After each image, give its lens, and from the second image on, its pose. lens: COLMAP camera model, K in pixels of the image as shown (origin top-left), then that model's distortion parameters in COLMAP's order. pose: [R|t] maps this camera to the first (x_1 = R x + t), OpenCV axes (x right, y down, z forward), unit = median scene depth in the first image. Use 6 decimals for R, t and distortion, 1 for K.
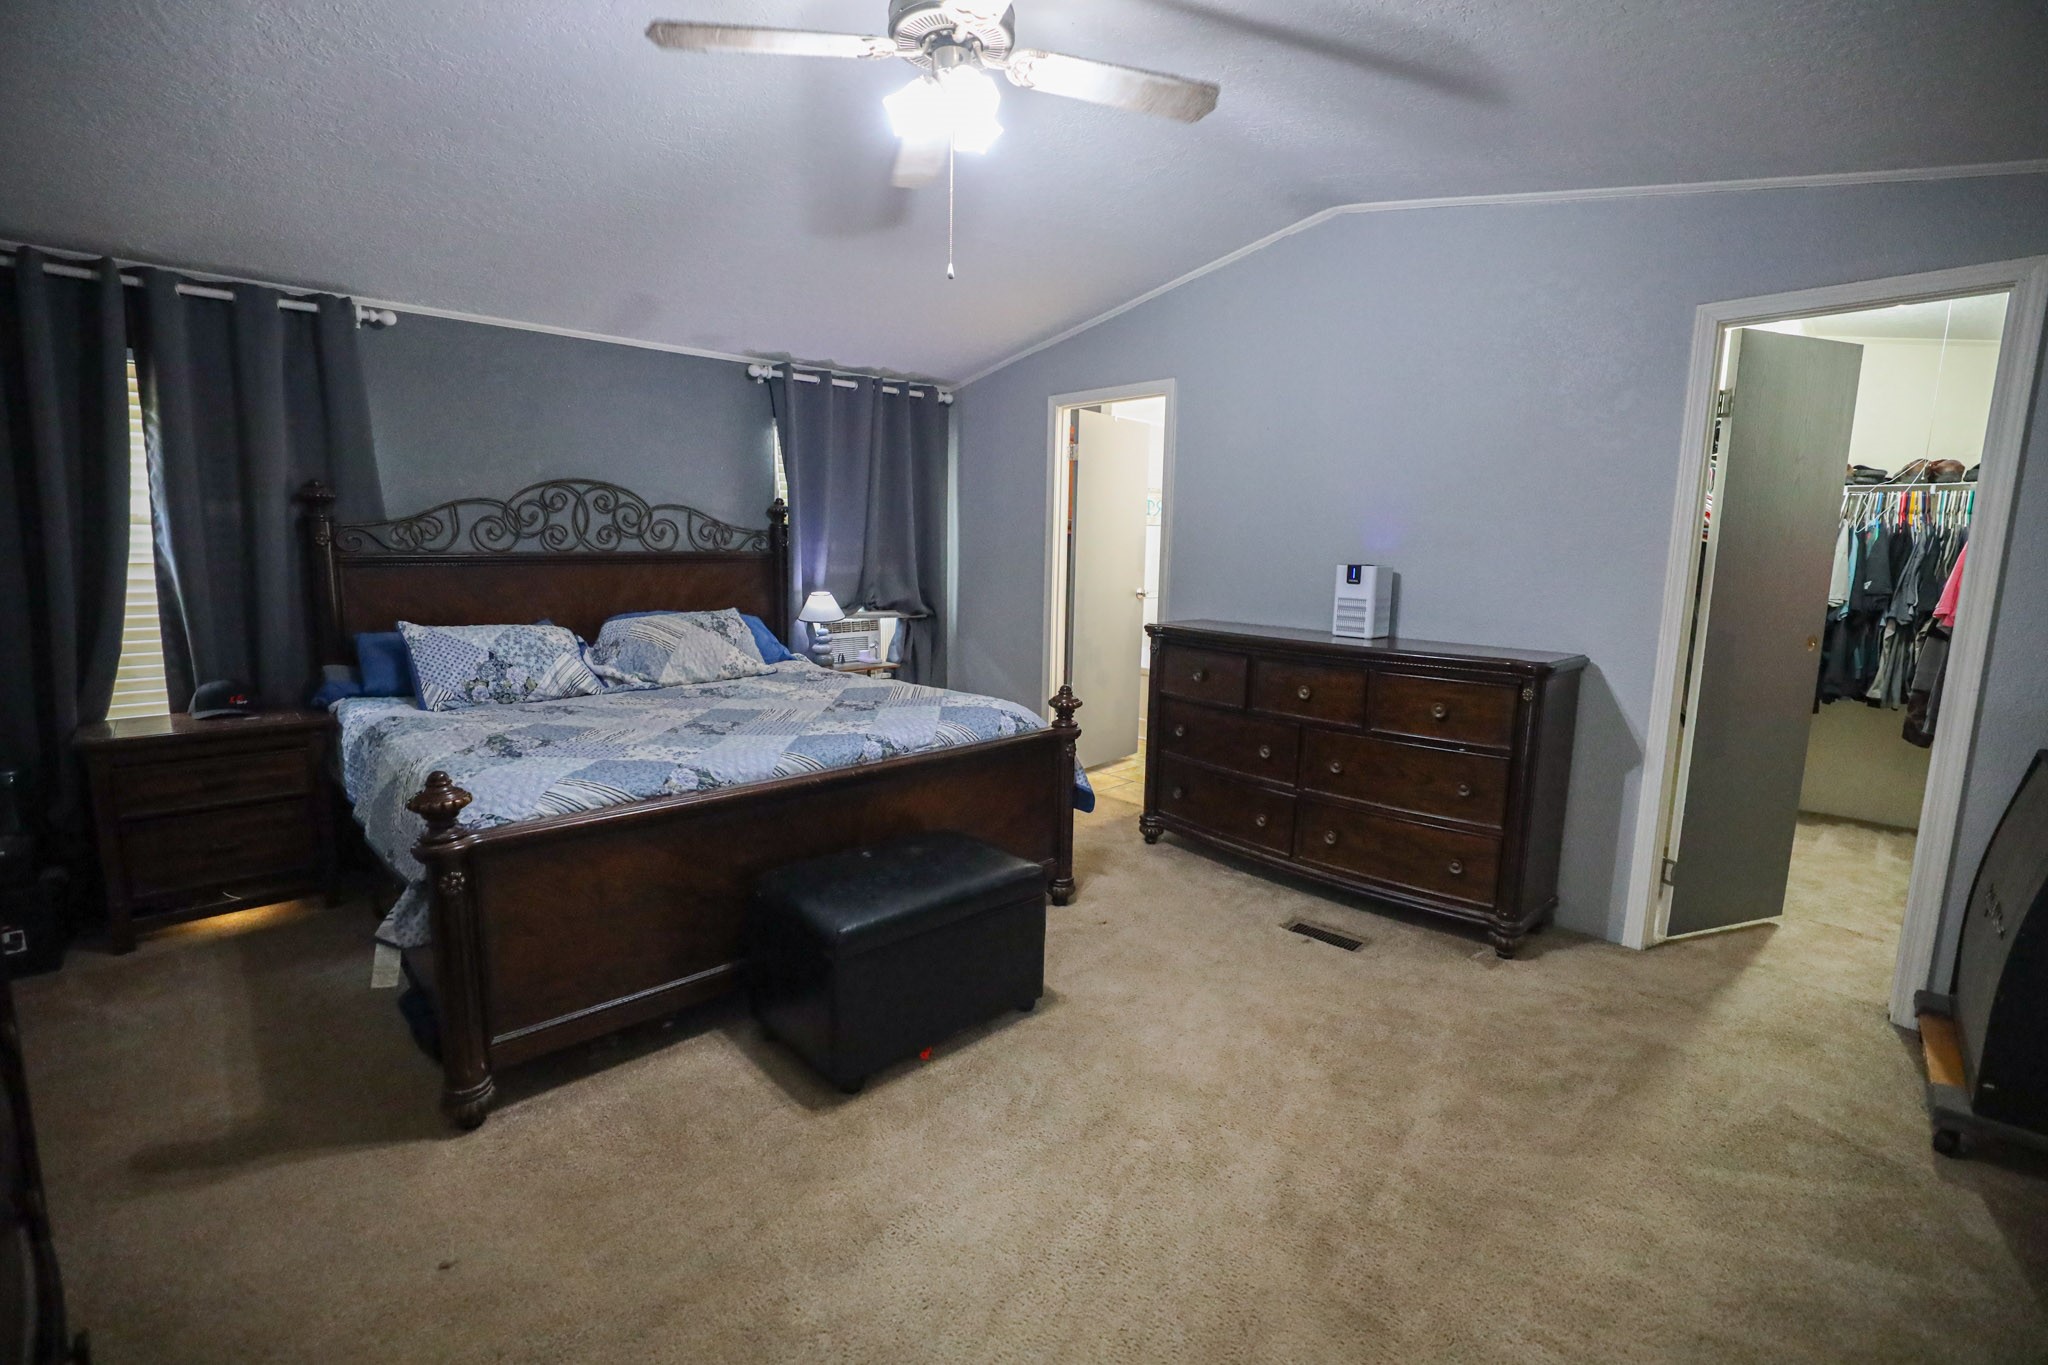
lens RADIAL K [[862.4, 0, 1019.0], [0, 862.4, 672.9], [0, 0, 1]] dist [-0.045557, 0.015390]
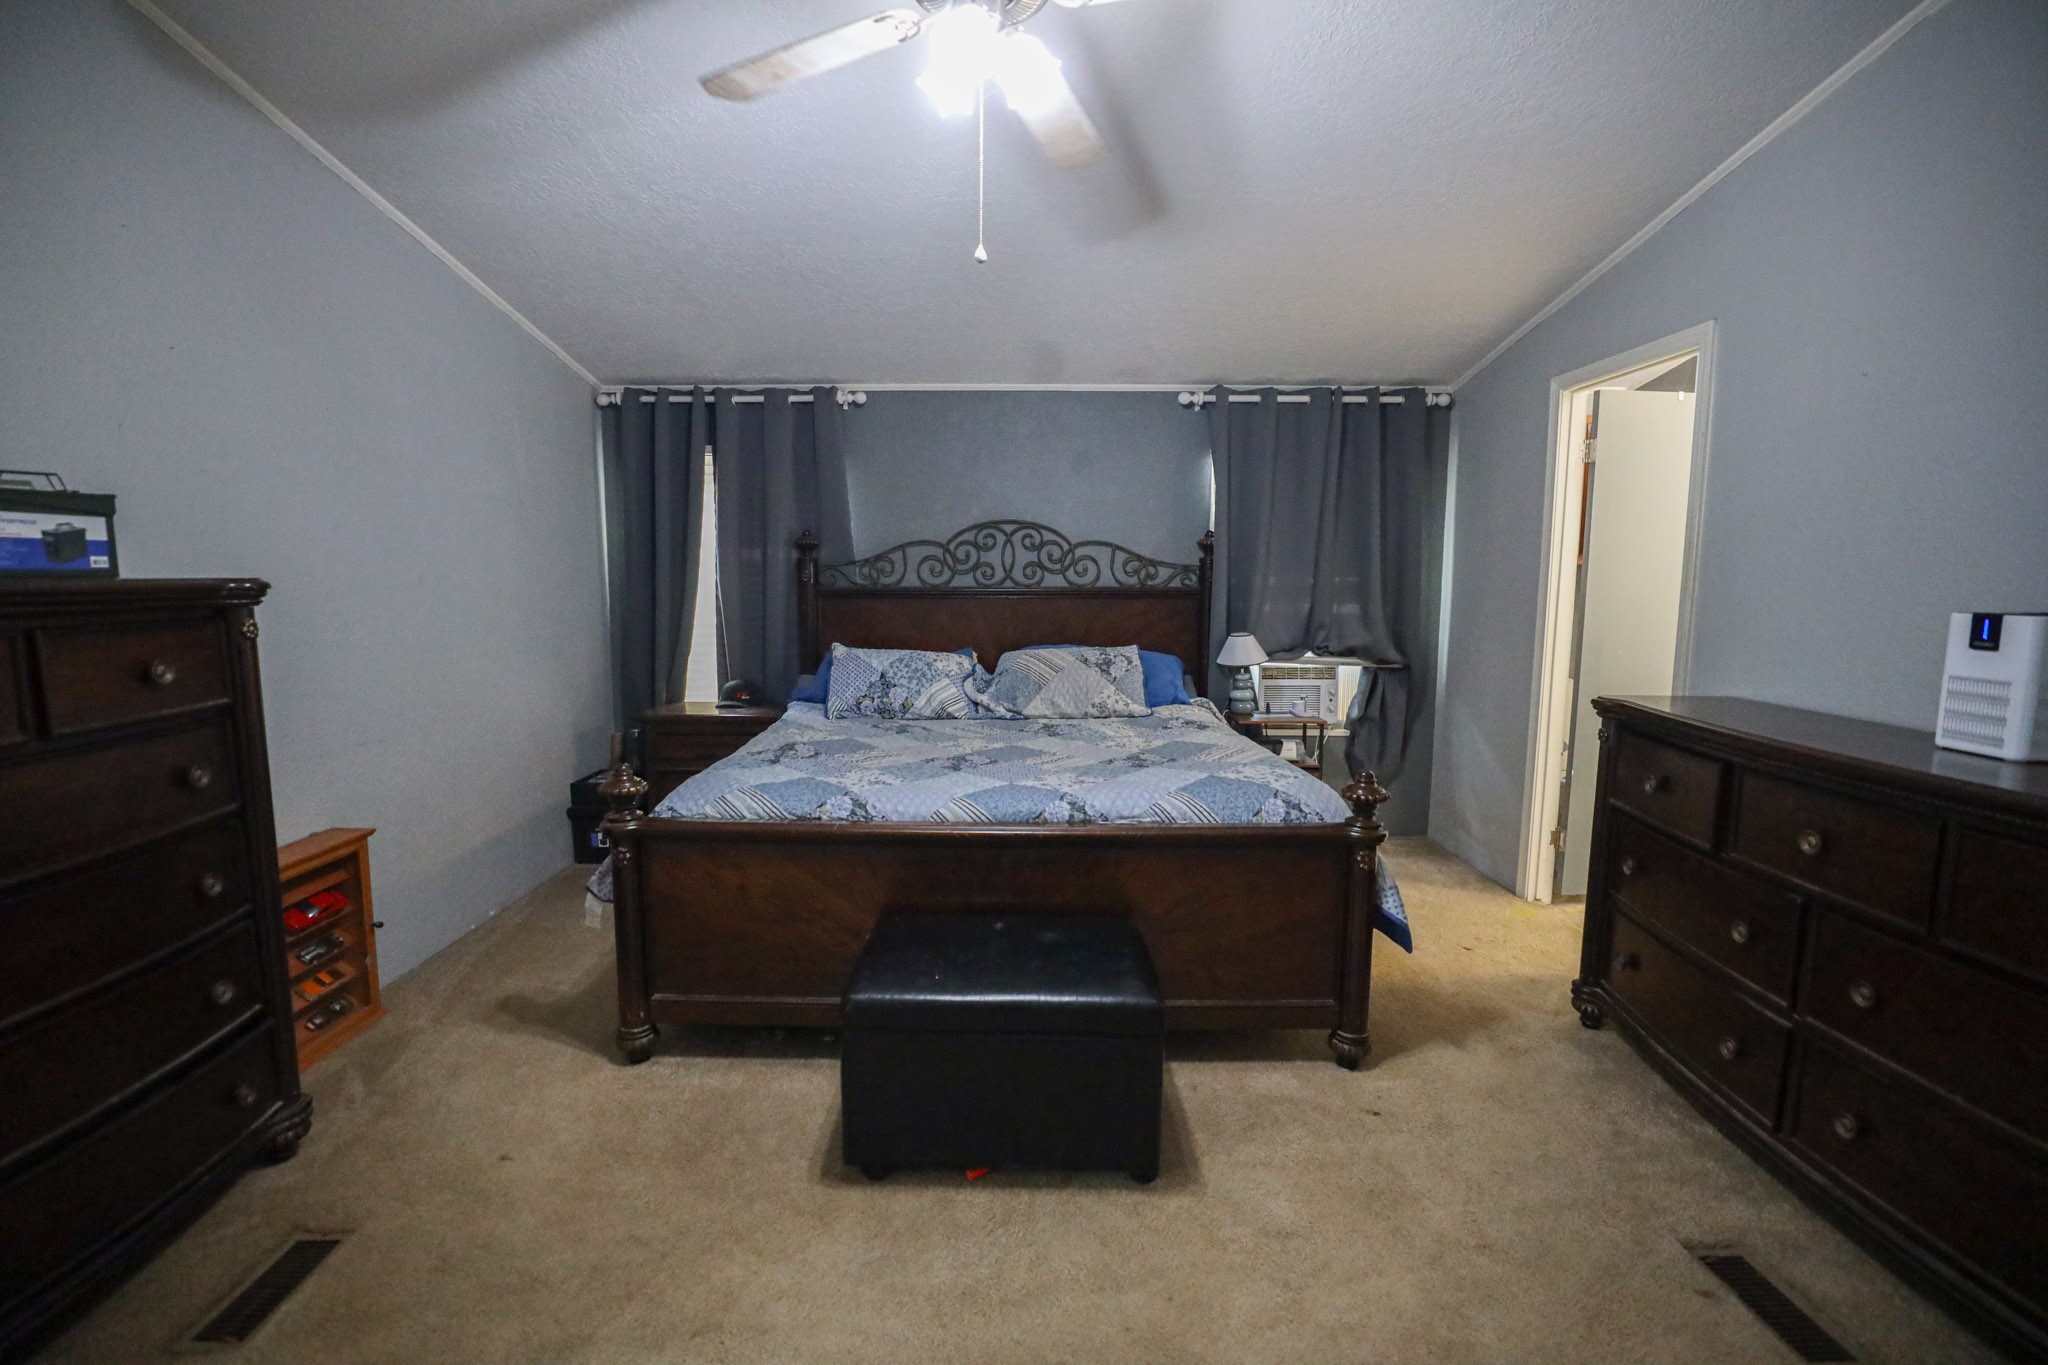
lens RADIAL K [[878.8, 0, 1014.0], [0, 878.8, 674.3], [0, 0, 1]] dist [-0.050727, 0.019885]
pose [[0.732720, 0.065926, -0.677330, 0.287735], [-0.094361, 0.995525, -0.005181, -0.030026], [0.673957, 0.067710, 0.735661, 0.219196]]
